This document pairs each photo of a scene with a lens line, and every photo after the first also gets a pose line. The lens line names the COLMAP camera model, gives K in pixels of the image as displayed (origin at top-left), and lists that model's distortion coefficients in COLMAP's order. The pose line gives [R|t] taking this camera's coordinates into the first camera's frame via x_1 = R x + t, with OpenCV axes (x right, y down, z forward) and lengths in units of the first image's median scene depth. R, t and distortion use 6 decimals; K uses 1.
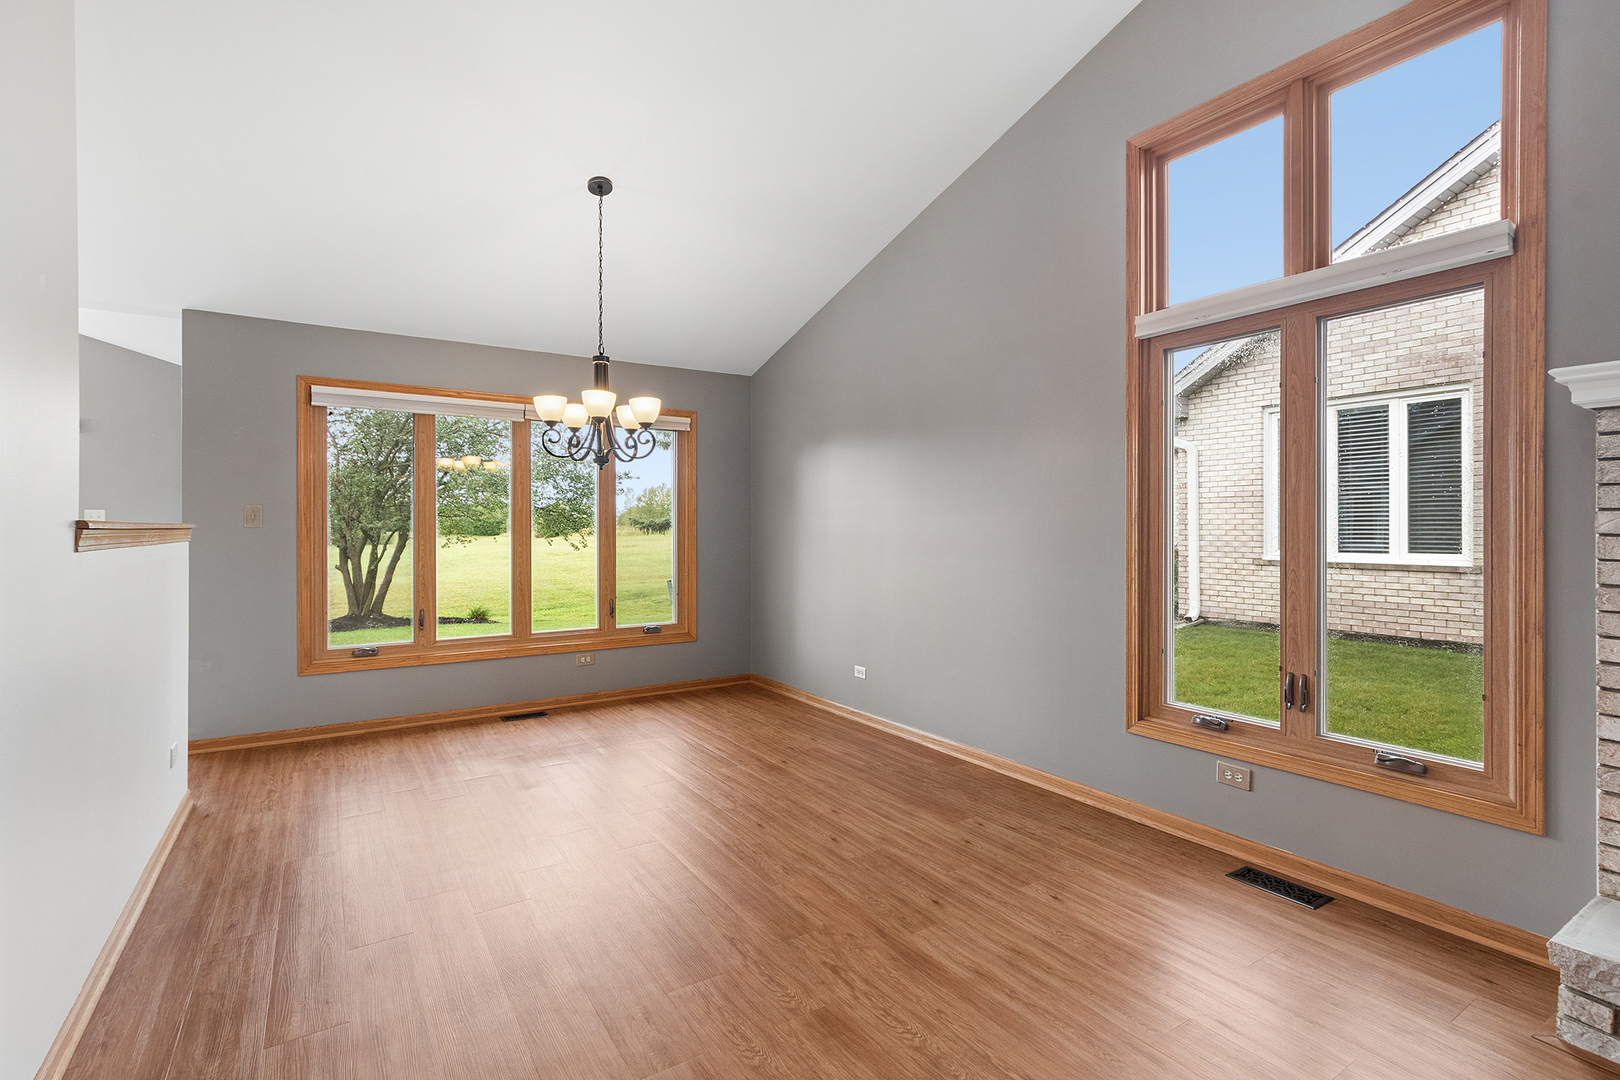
lens RADIAL K [[759.7, 0, 810.9], [0, 759.7, 529.9], [0, 0, 1]] dist [0.000781, -0.000261]
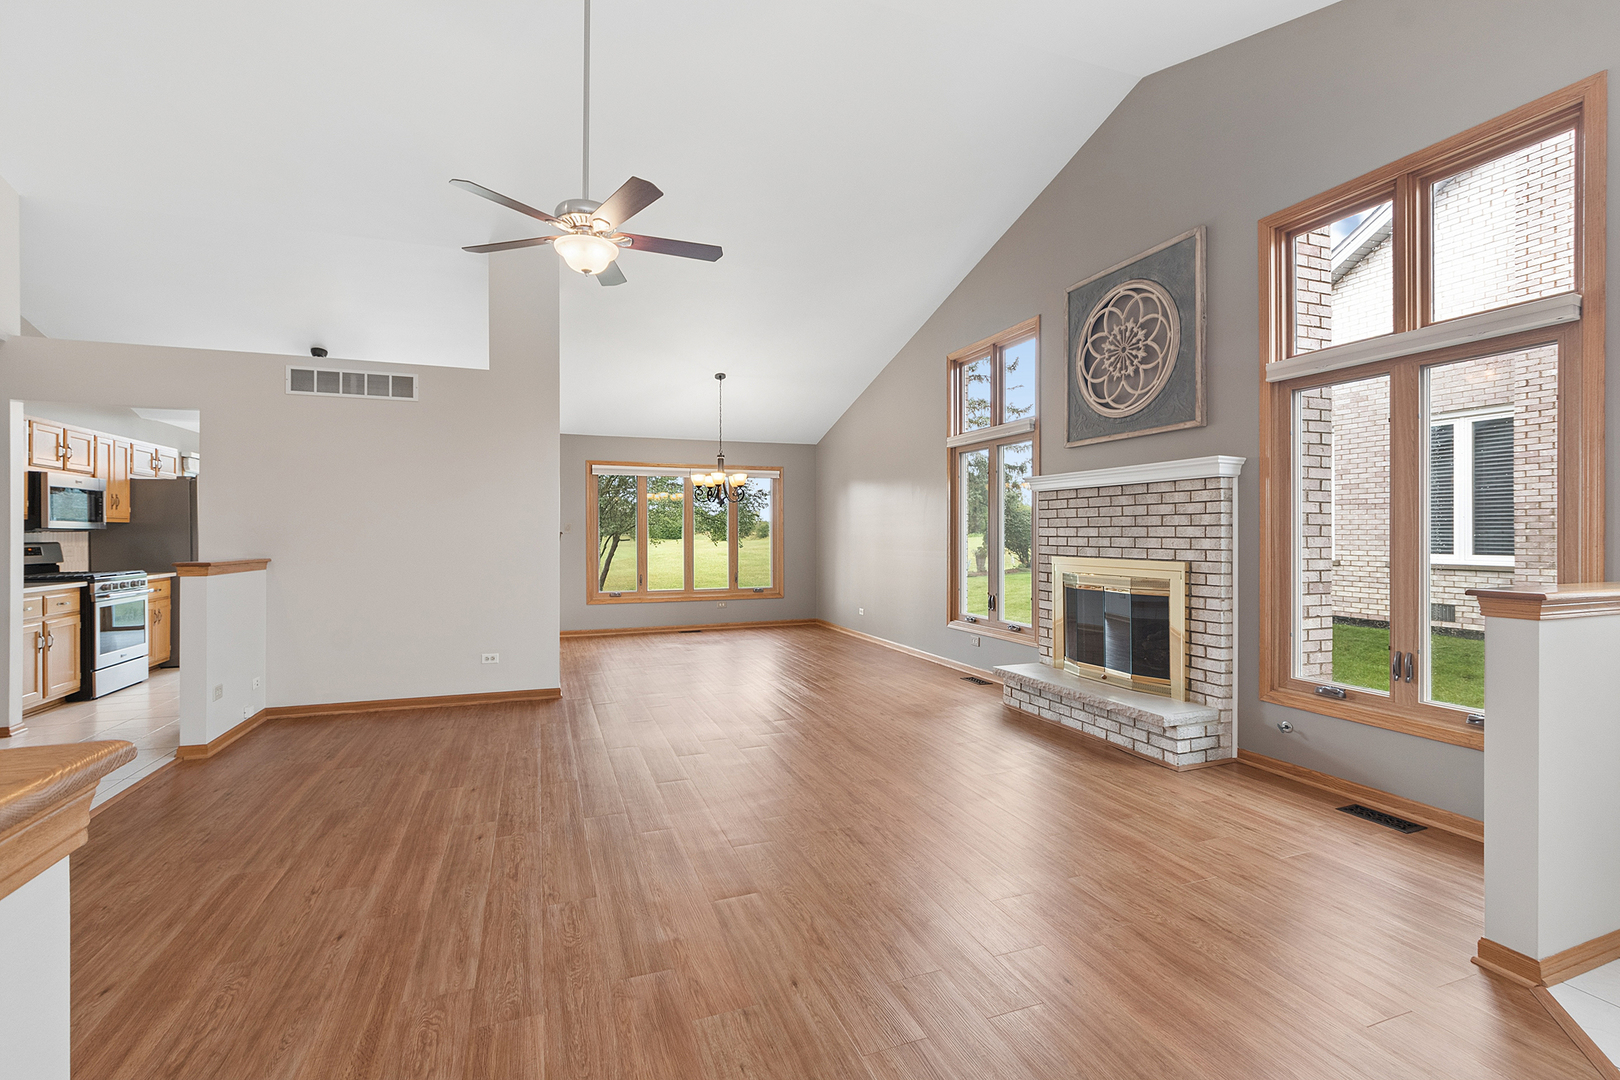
lens RADIAL K [[715.8, 0, 809.3], [0, 715.8, 534.0], [0, 0, 1]] dist [-0.003311, 0.000161]
pose [[0.977669, -0.000278, -0.210152, 0.332633], [0.000414, 1.000000, 0.000603, -0.002083], [0.210151, -0.000677, 0.977669, -0.785814]]
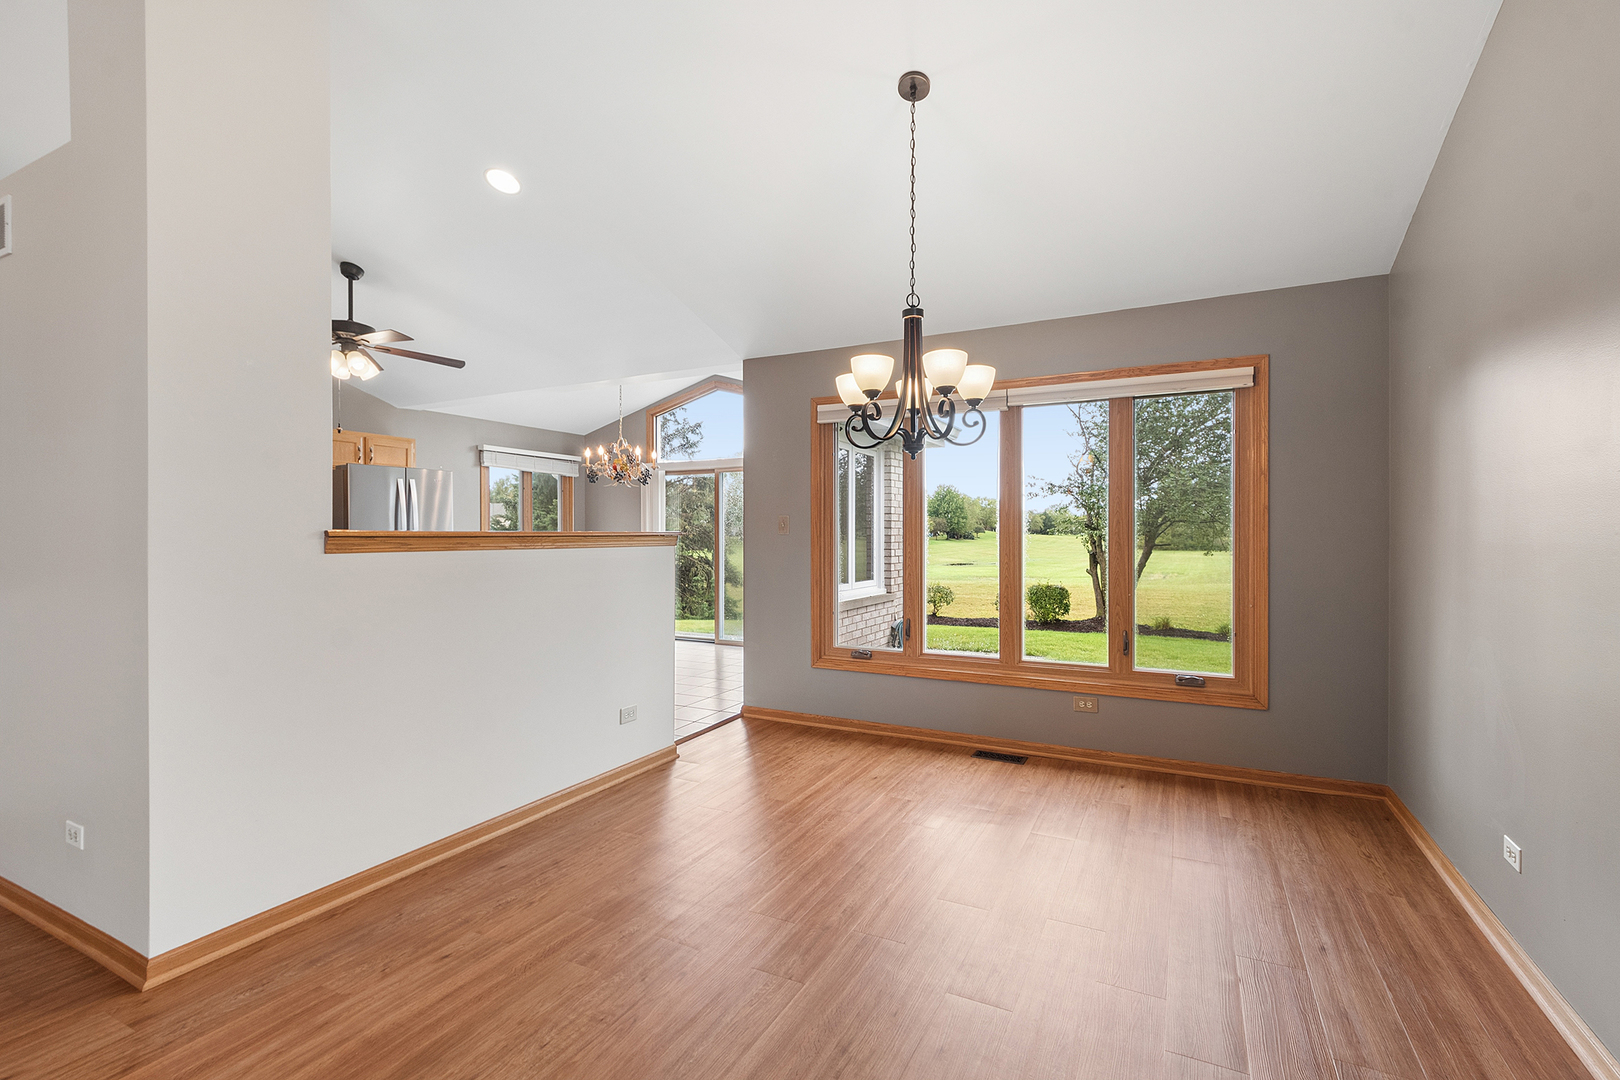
lens RADIAL K [[737.2, 0, 787.3], [0, 737.2, 541.0], [0, 0, 1]] dist [-0.004060, -0.000799]
pose [[0.483166, 0.009335, -0.875479, 0.257765], [-0.002934, 0.999955, 0.009042, -0.003421], [0.875524, -0.001800, 0.483172, 0.443824]]
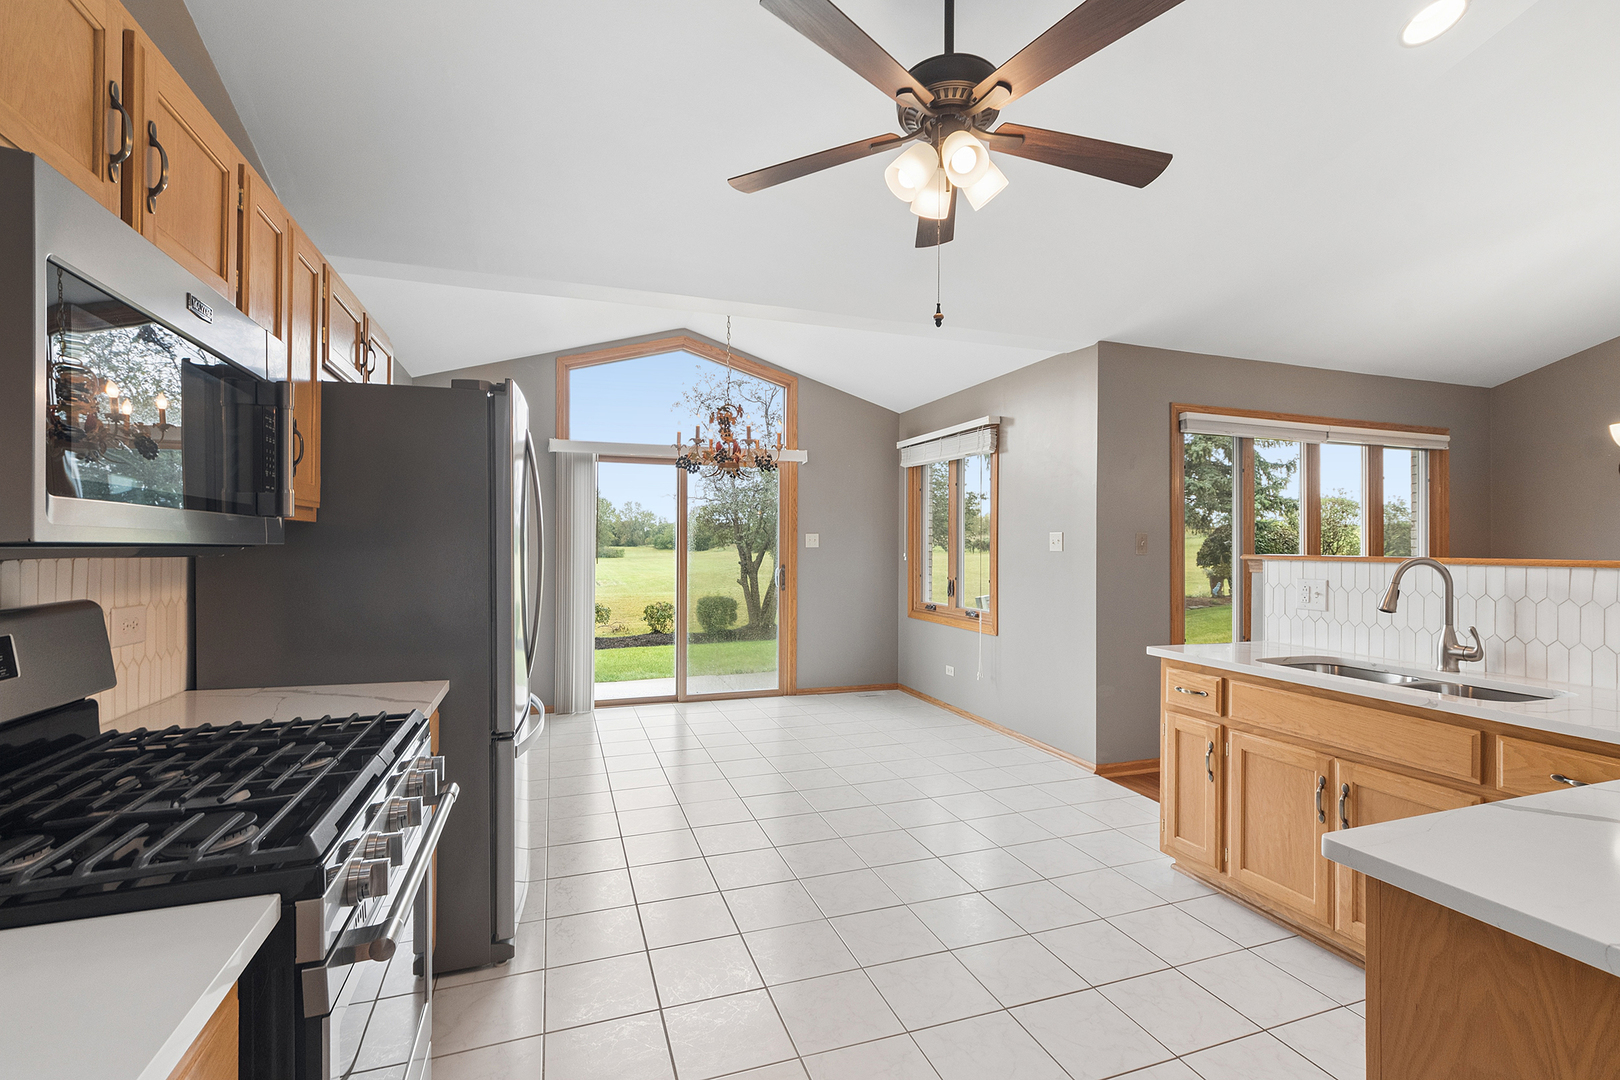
lens RADIAL K [[730.1, 0, 808.7], [0, 730.1, 535.1], [0, 0, 1]] dist [-0.001324, -0.000274]
pose [[0.973737, 0.004243, -0.227636, -0.907185], [-0.007369, 0.999890, -0.012883, -0.013401], [0.227556, 0.014222, 0.973661, -0.038744]]
